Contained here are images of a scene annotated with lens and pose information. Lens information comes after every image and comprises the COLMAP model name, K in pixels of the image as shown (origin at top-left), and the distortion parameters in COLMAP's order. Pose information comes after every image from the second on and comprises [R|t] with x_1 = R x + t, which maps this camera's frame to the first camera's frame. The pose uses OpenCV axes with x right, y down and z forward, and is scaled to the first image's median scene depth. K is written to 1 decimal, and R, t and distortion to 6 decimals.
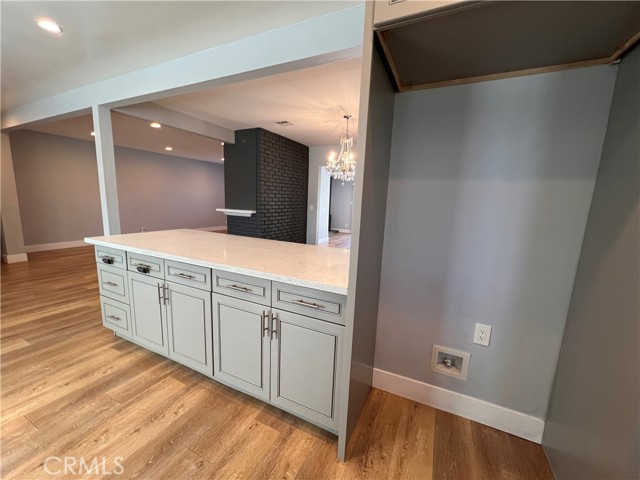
lens RADIAL K [[253.1, 0, 321.9], [0, 253.1, 239.4], [0, 0, 1]] dist [-0.000440, 0.000353]
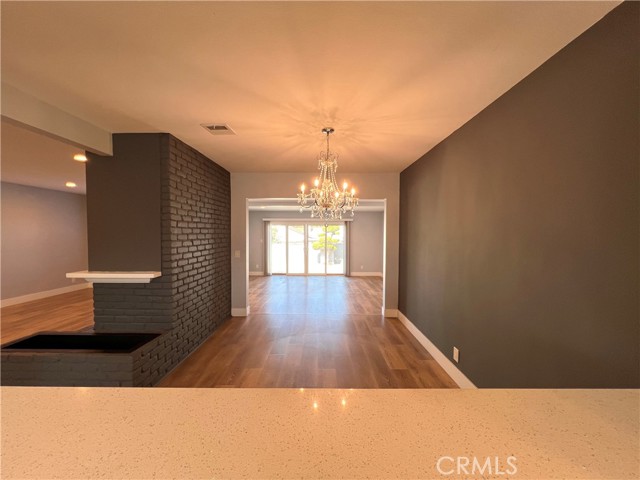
lens RADIAL K [[253.1, 0, 319.7], [0, 253.1, 241.8], [0, 0, 1]] dist [-0.000440, 0.000353]
pose [[0.904370, -0.048413, 0.423994, -0.180038], [0.097268, 0.990777, -0.094341, -0.094060], [-0.415516, 0.126560, 0.900738, 0.335022]]
